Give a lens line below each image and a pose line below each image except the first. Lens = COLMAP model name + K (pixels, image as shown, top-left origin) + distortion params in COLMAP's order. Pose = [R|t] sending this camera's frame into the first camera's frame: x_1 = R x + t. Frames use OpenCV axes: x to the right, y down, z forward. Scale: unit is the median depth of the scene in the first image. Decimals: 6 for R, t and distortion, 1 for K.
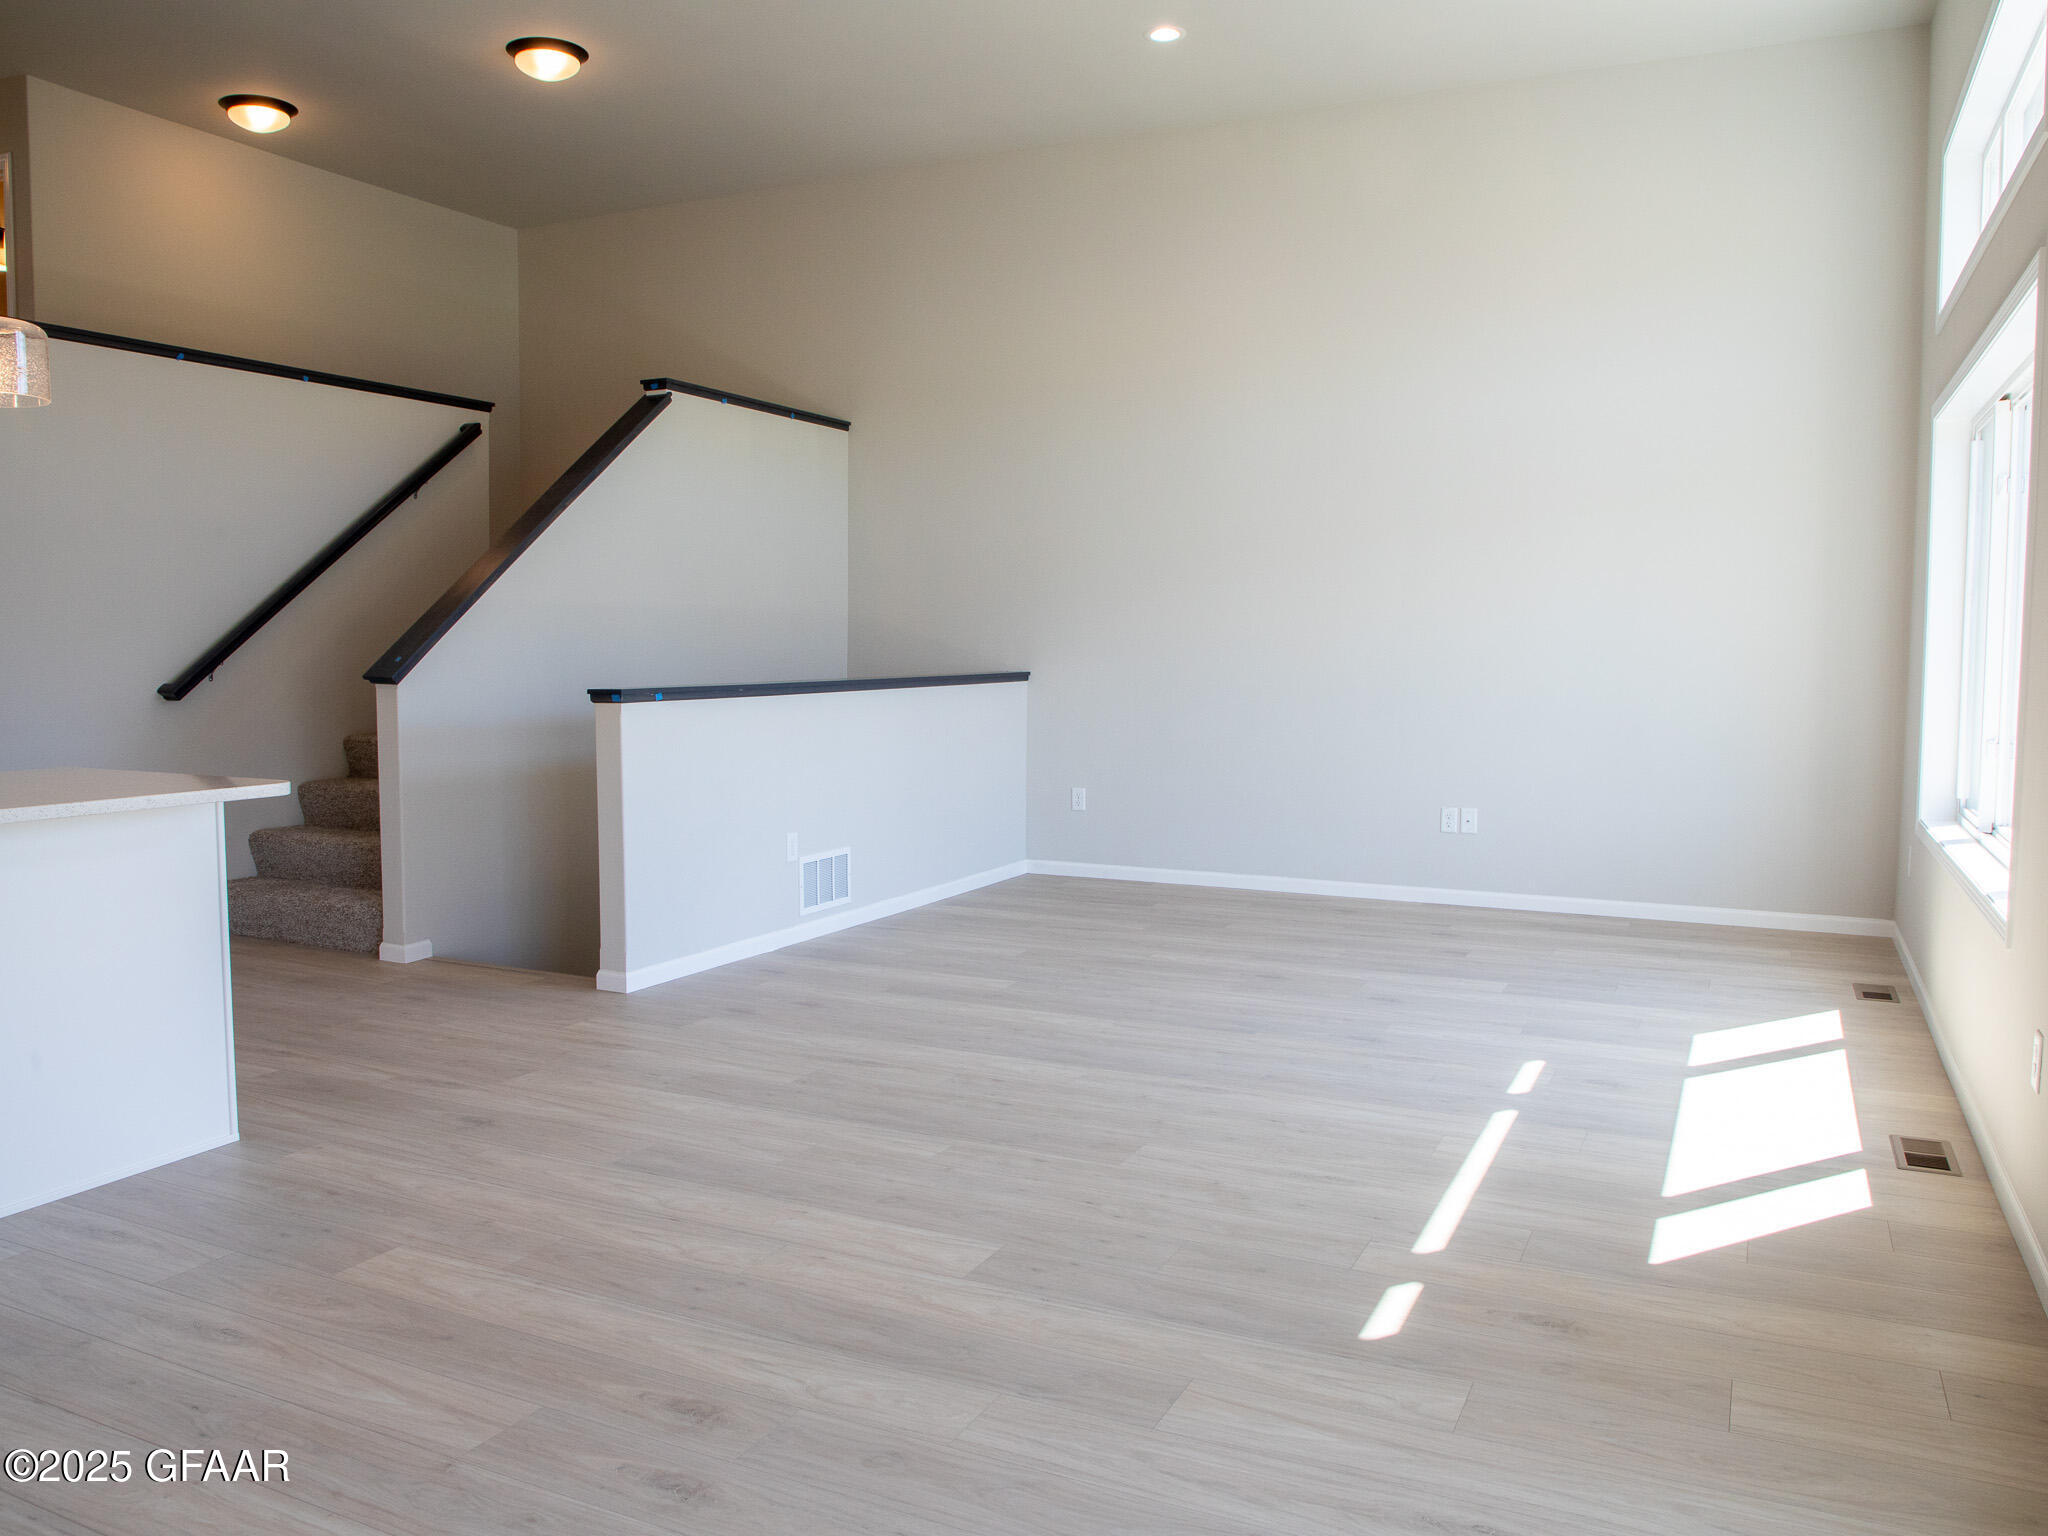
lens RADIAL K [[1582.5, 0, 1023.5], [0, 1582.5, 759.7], [0, 0, 1]] dist [-0.077315, 0.037944]
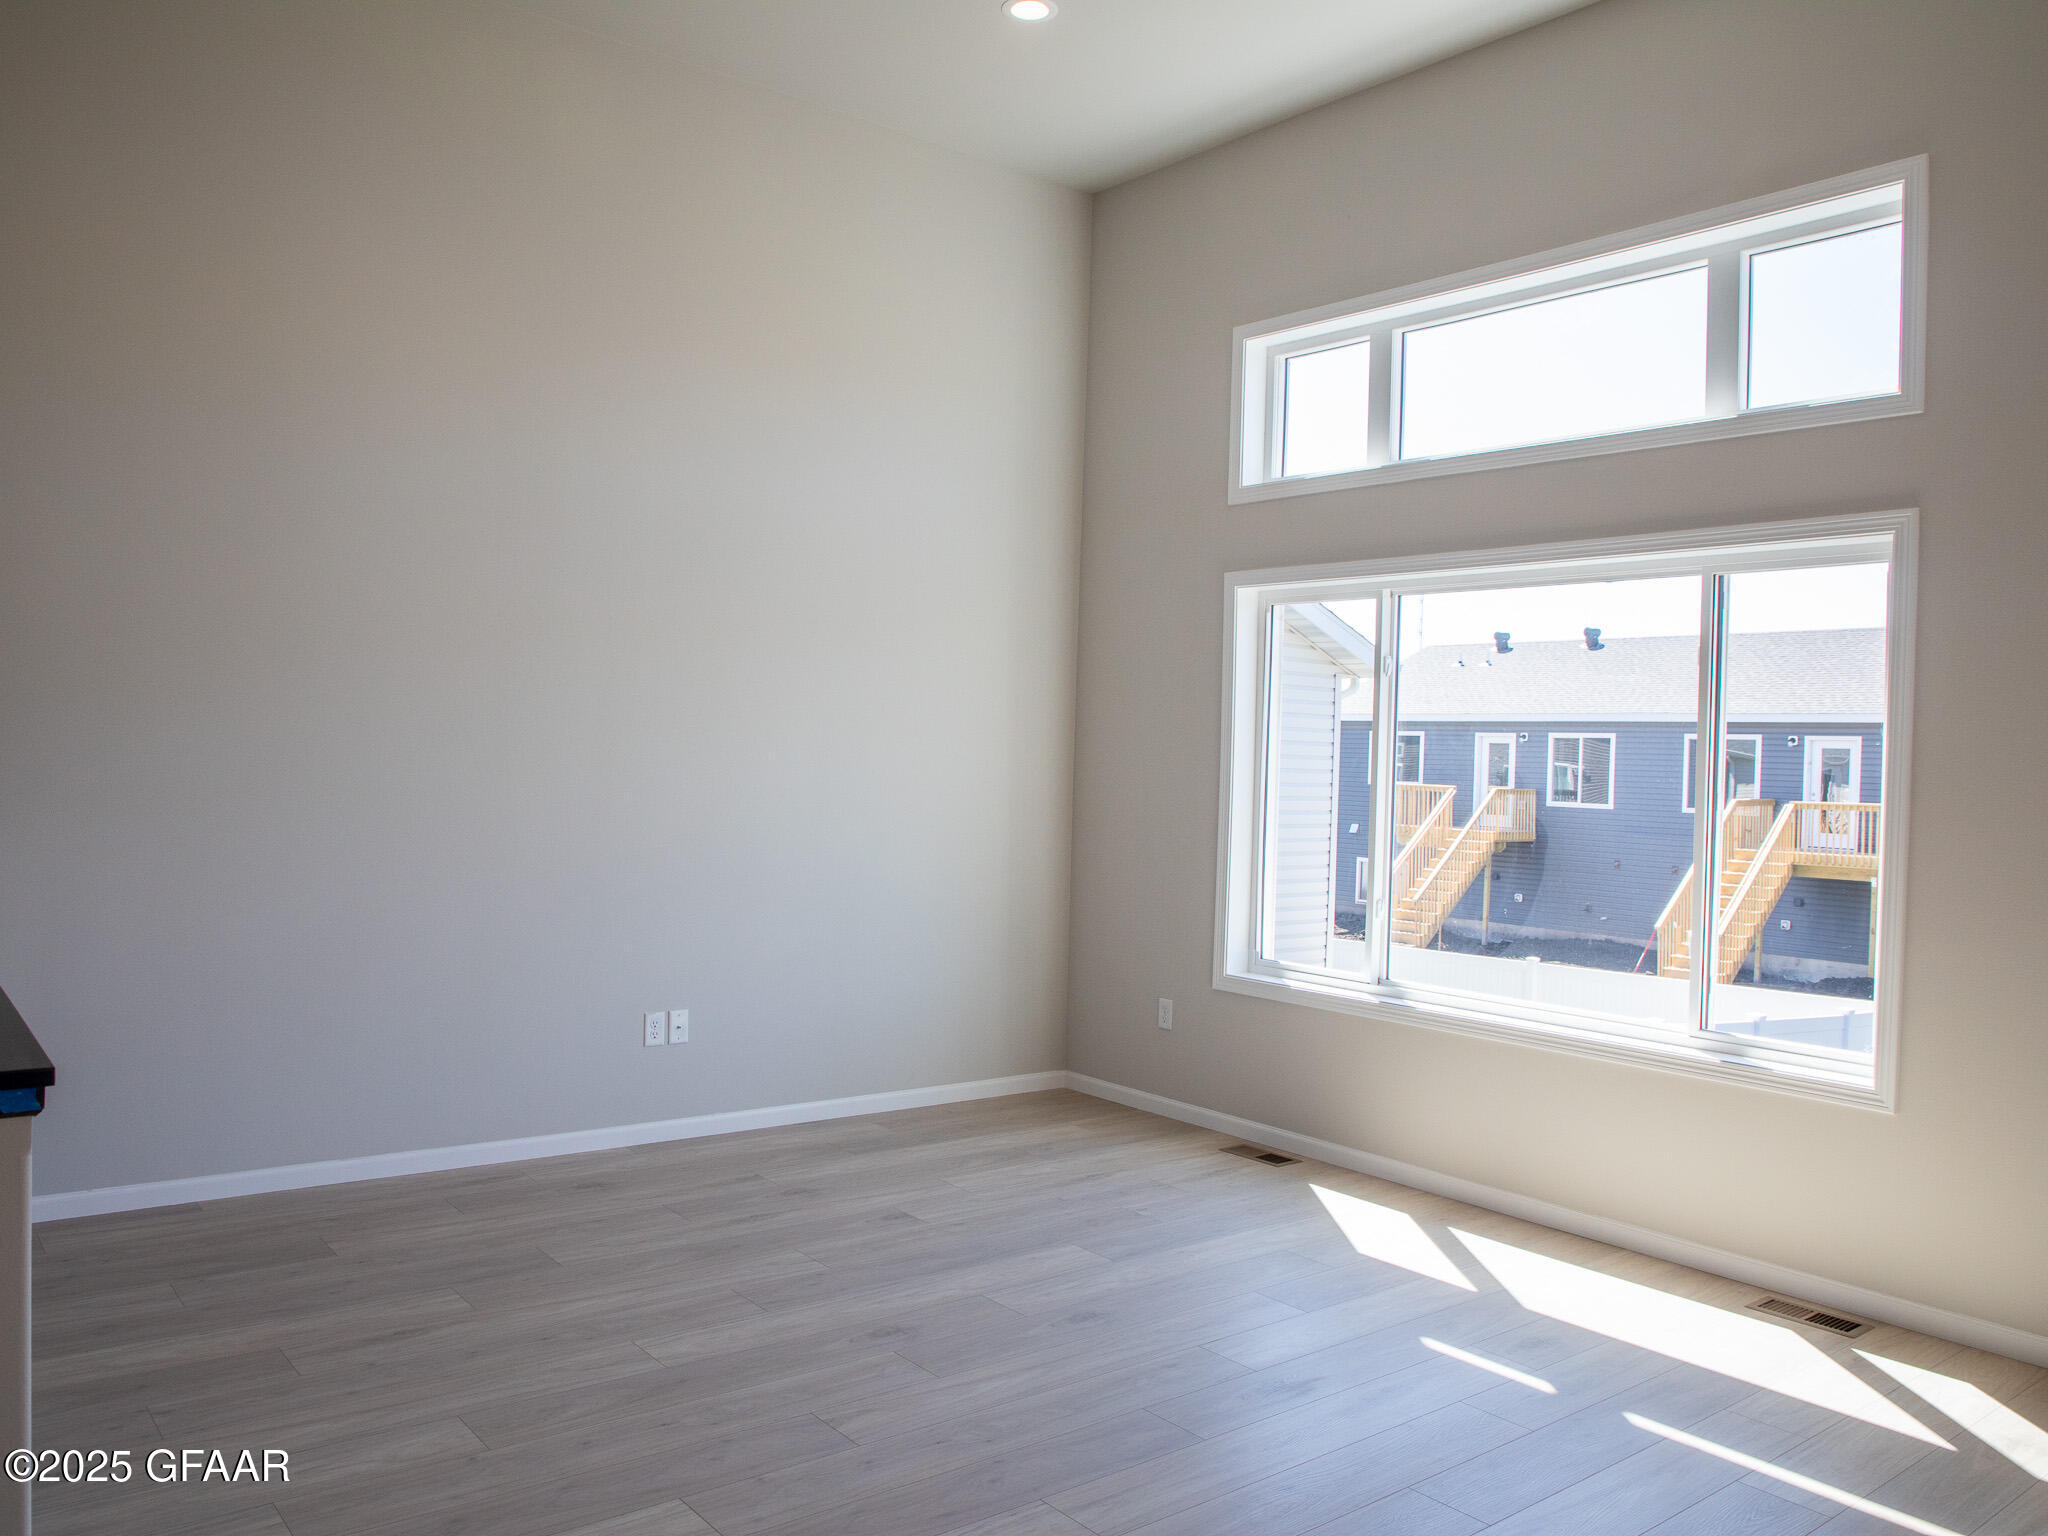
lens RADIAL K [[1542.1, 0, 1009.8], [0, 1542.1, 768.9], [0, 0, 1]] dist [-0.089681, 0.053390]
pose [[0.435824, 0.003062, 0.900027, -0.502035], [0.035763, 0.999146, -0.020717, -0.103502], [-0.899321, 0.041216, 0.435342, 0.861820]]
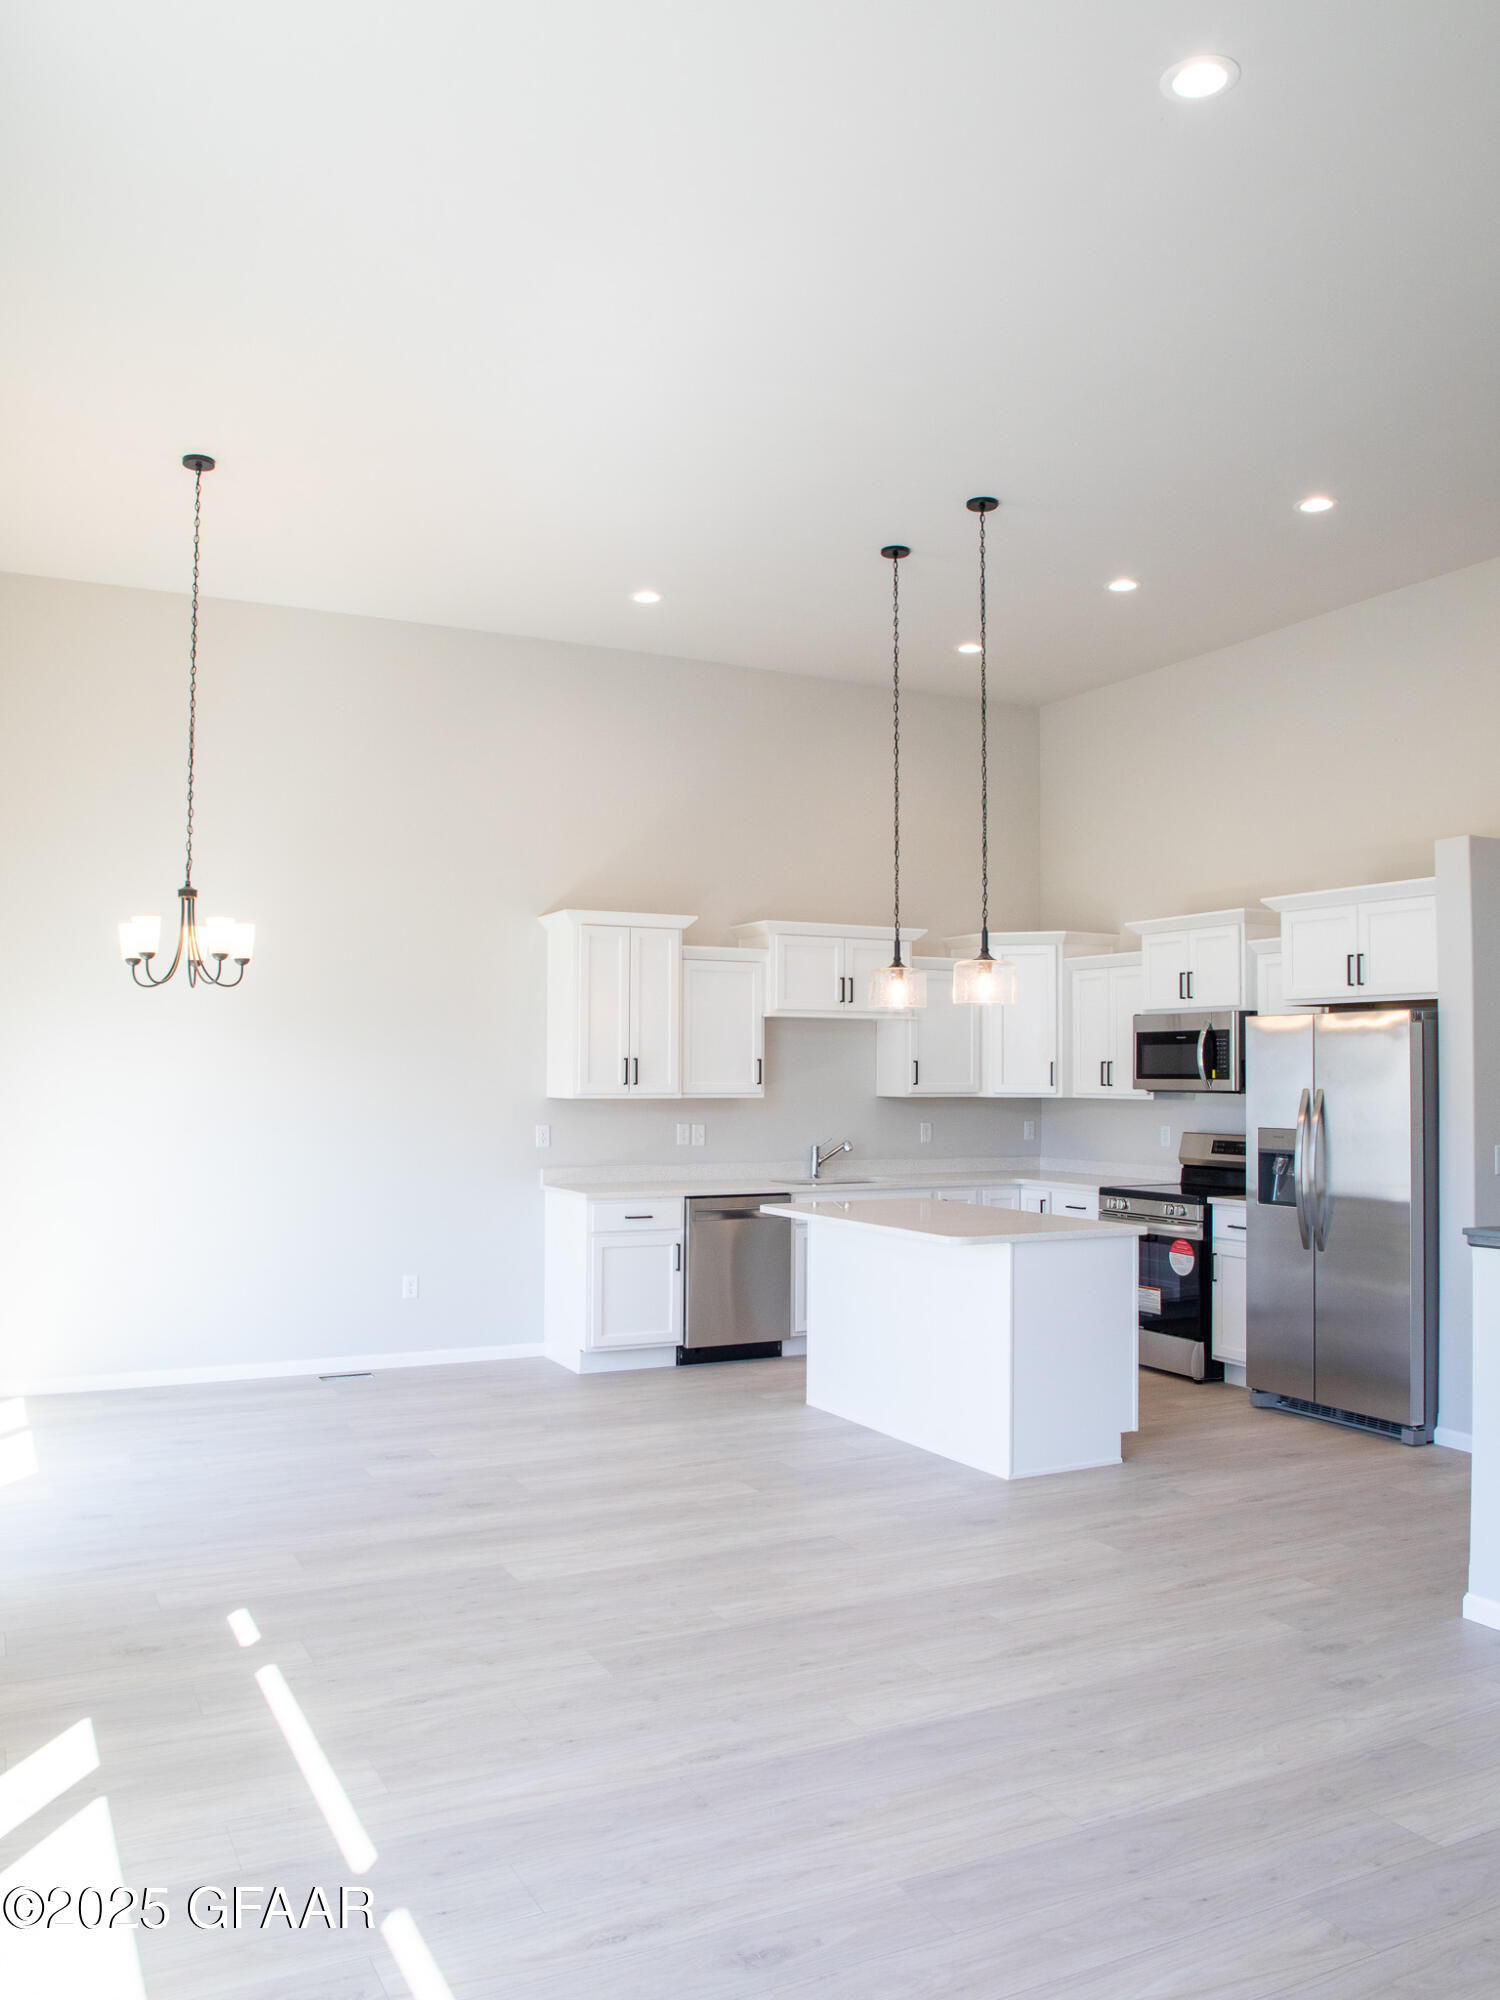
lens RADIAL K [[1557.9, 0, 745.4], [0, 1557.9, 1021.9], [0, 0, 1]] dist [-0.080749, 0.060936]
pose [[-0.609642, -0.033854, -0.791954, 0.698184], [-0.064365, 0.997903, 0.006890, -0.156863], [0.790060, 0.055174, -0.610542, 1.404924]]
